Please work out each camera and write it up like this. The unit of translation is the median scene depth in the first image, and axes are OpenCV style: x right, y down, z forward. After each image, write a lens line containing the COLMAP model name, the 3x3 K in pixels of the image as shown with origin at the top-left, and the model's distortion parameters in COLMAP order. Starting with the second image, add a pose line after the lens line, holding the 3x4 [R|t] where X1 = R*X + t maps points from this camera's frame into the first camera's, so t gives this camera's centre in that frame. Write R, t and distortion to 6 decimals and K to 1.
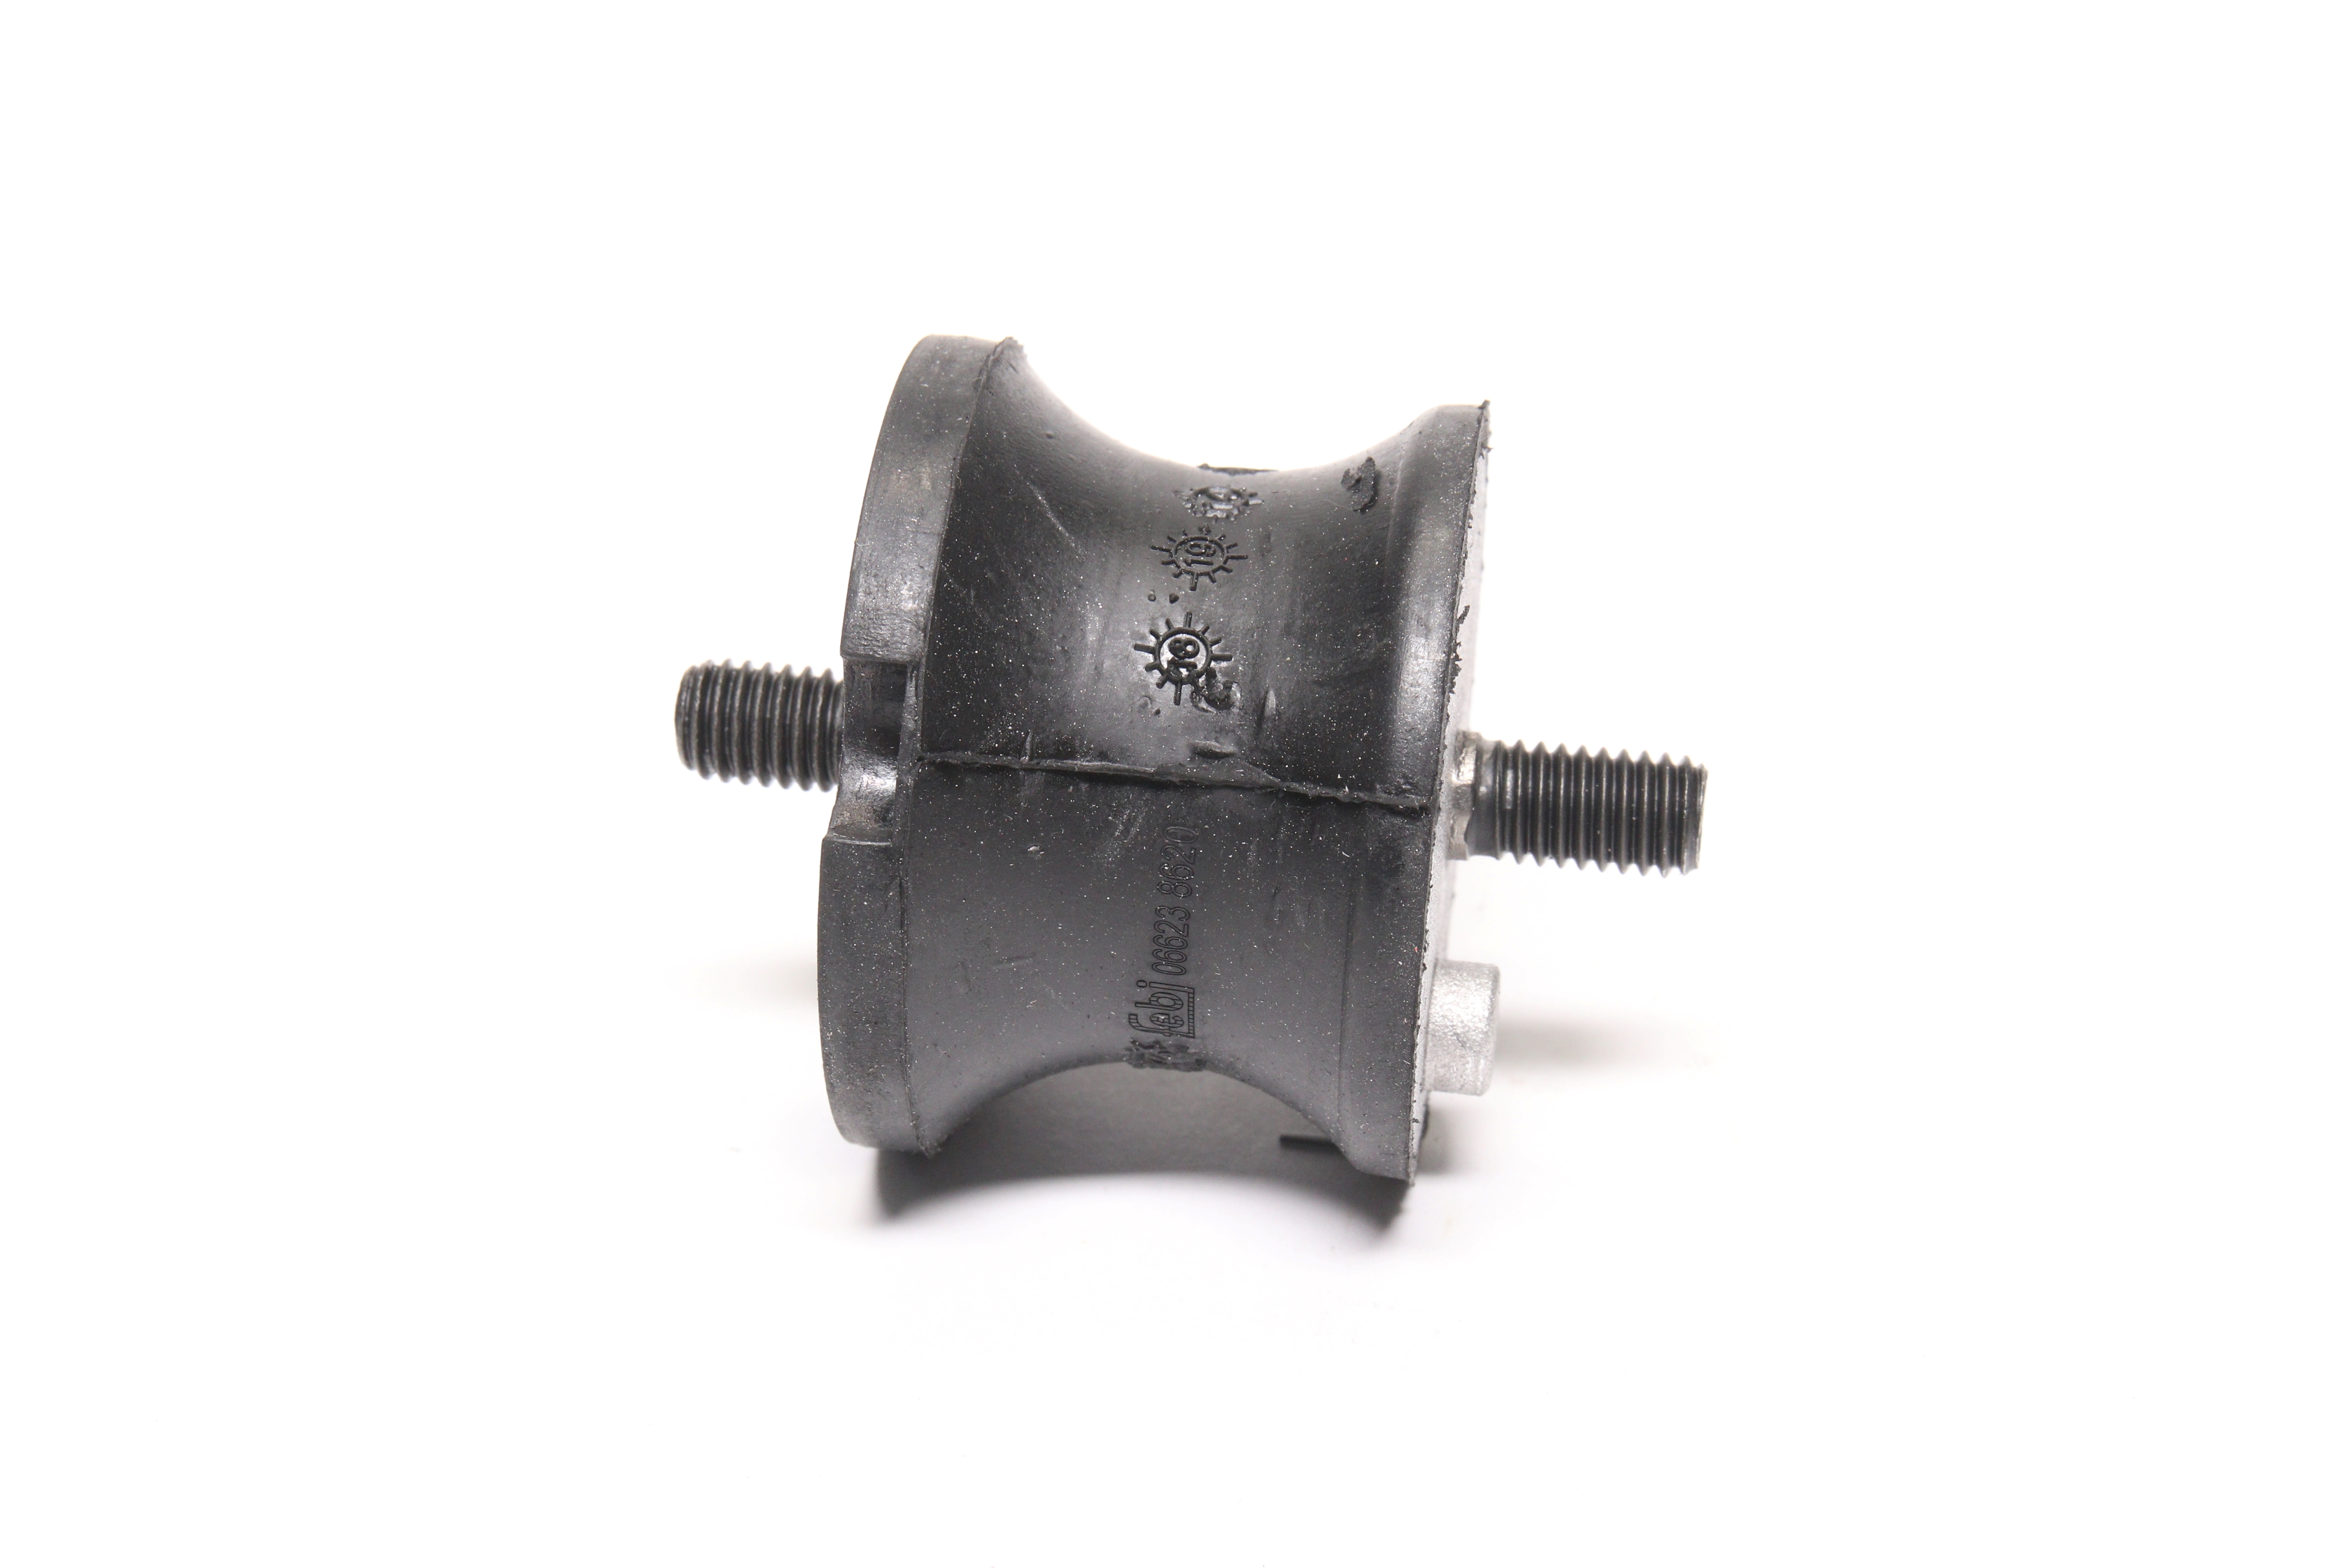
lens RADIAL K [[5381.8, 0, 1174.6], [0, 5381.8, 783.4], [0, 0, 1]] dist [0.038438, 0.000000]
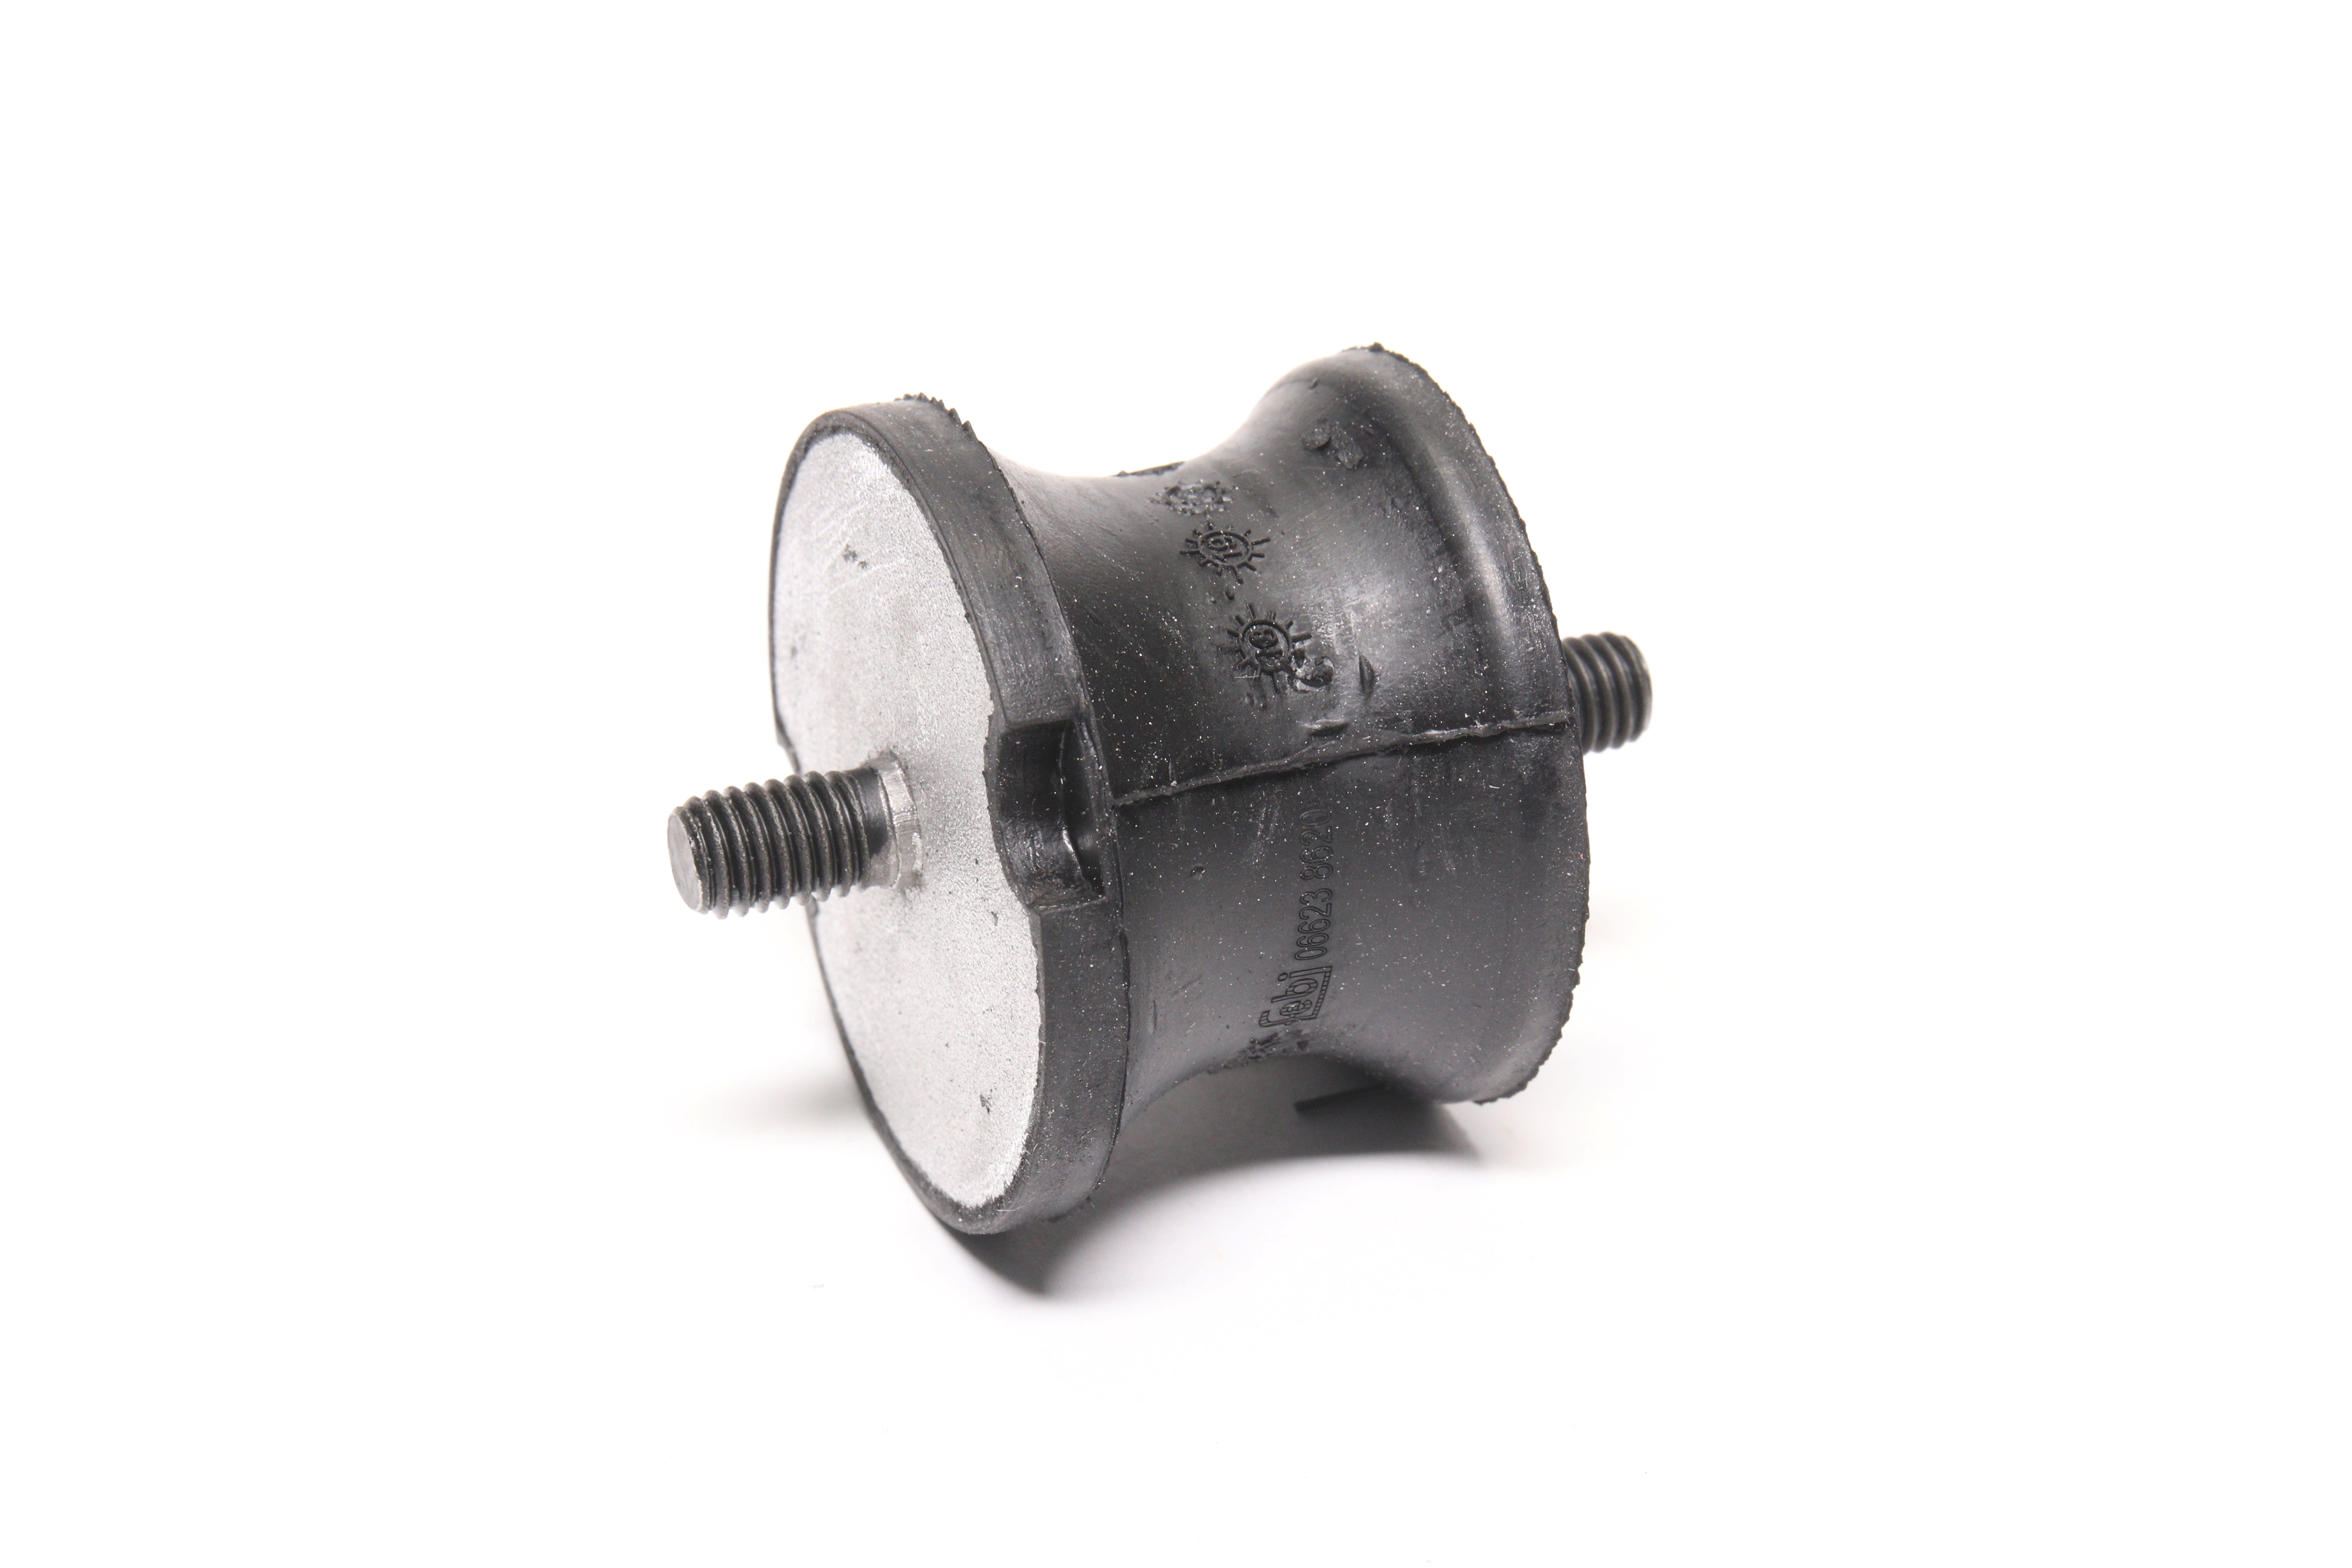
lens RADIAL K [[5381.8, 0, 1178.2], [0, 5381.8, 788.4], [0, 0, 1]] dist [0.038438, 0.000000]
pose [[0.833227, -0.259463, 0.488275, -0.509253], [0.263442, 0.962681, 0.061999, -0.064683], [-0.486139, 0.076973, 0.870485, 0.136908]]
